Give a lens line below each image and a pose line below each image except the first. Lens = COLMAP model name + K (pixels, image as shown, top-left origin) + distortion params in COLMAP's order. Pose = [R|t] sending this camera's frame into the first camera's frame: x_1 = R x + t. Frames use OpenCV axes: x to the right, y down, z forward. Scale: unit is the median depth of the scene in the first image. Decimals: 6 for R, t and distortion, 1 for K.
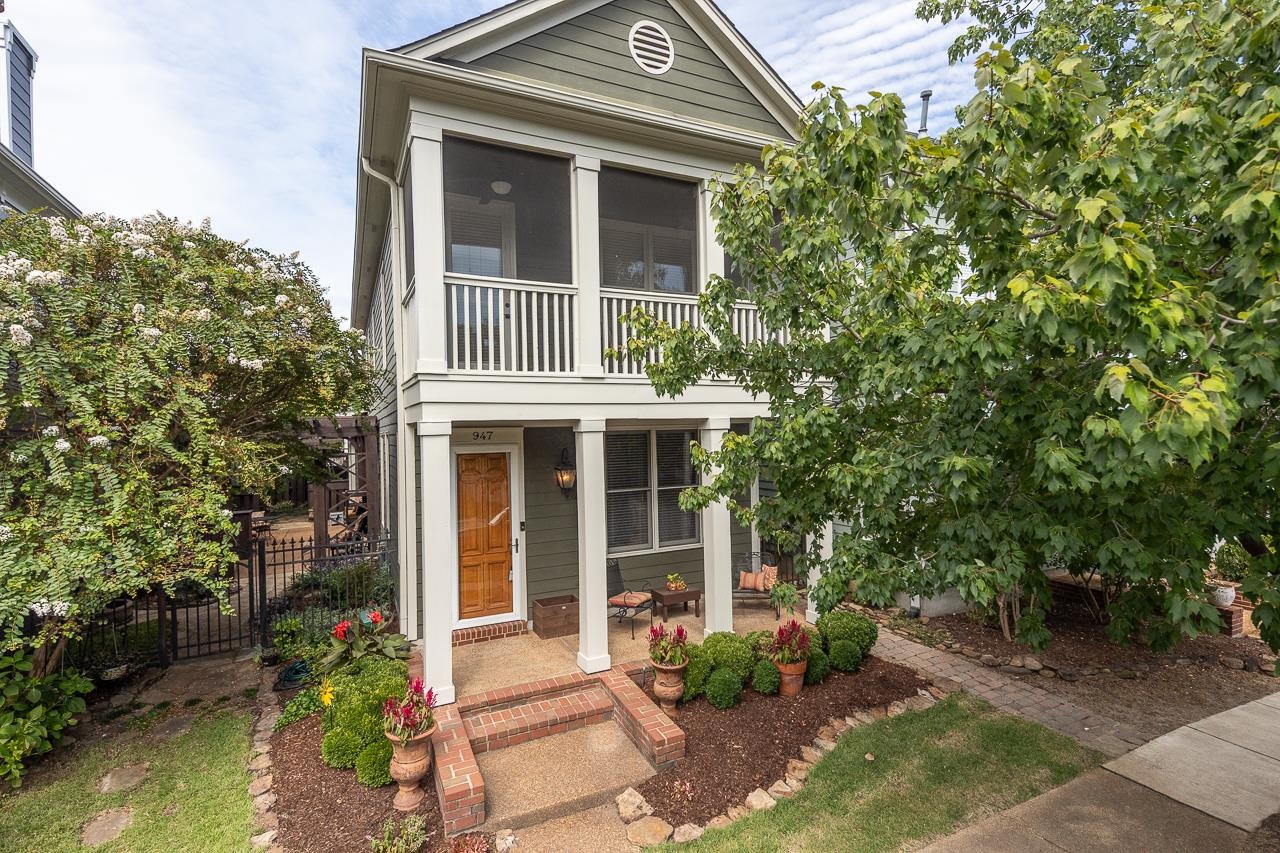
lens RADIAL K [[610.7, 0, 638.2], [0, 610.7, 423.5], [0, 0, 1]] dist [0.049184, -0.020781]
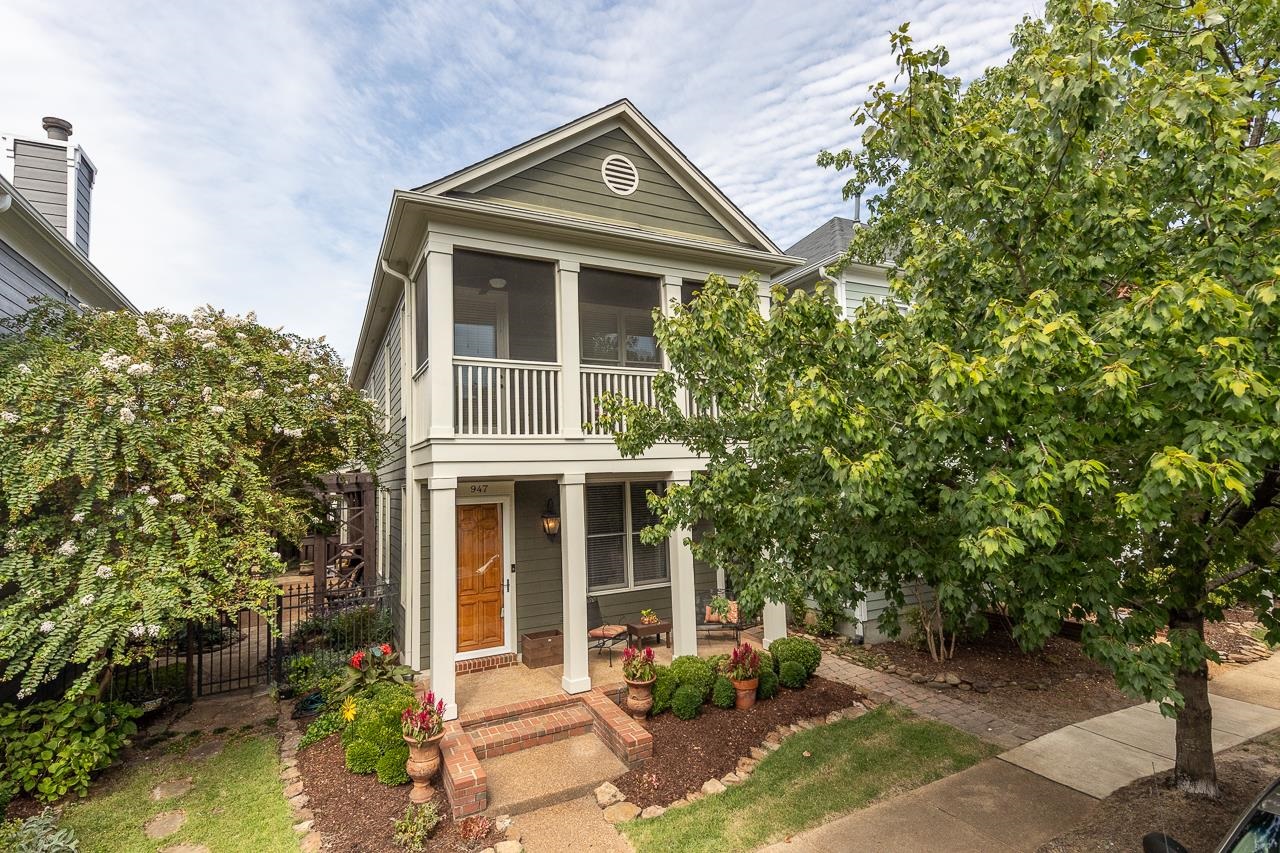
lens RADIAL K [[610.7, 0, 638.2], [0, 610.7, 423.5], [0, 0, 1]] dist [0.049184, -0.020781]
pose [[0.999508, -0.011127, 0.029321, 0.017793], [0.013536, 0.996433, -0.083292, -0.003469], [-0.028289, 0.083648, 0.996094, -0.219580]]
